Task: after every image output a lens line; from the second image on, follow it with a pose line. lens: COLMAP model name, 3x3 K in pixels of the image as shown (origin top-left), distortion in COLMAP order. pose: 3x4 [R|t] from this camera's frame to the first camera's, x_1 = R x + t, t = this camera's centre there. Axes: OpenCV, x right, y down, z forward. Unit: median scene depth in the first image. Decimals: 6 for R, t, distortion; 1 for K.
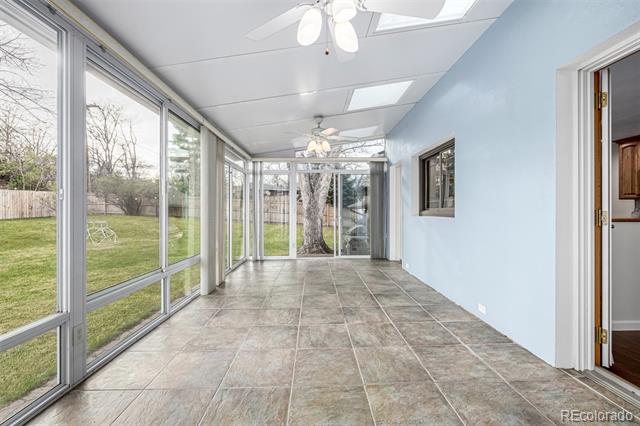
lens RADIAL K [[270.0, 0, 320.4], [0, 270.0, 210.6], [0, 0, 1]] dist [-0.000105, -0.000118]
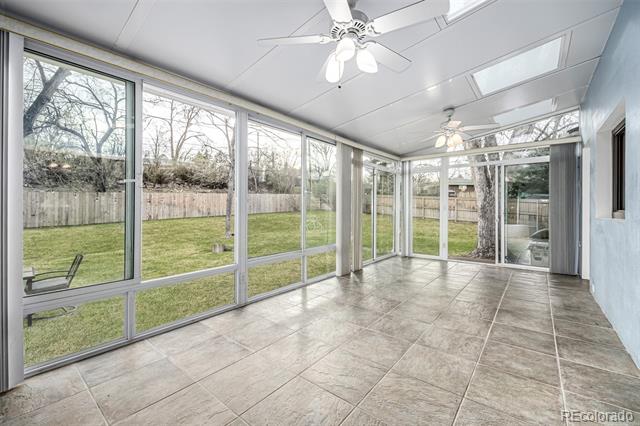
lens RADIAL K [[270.0, 0, 316.5], [0, 270.0, 210.1], [0, 0, 1]] dist [-0.000105, -0.000118]
pose [[0.755040, 0.010210, -0.655599, 0.260828], [-0.003810, 0.999930, 0.011184, -0.006201], [0.655668, -0.005947, 0.755026, -0.011064]]
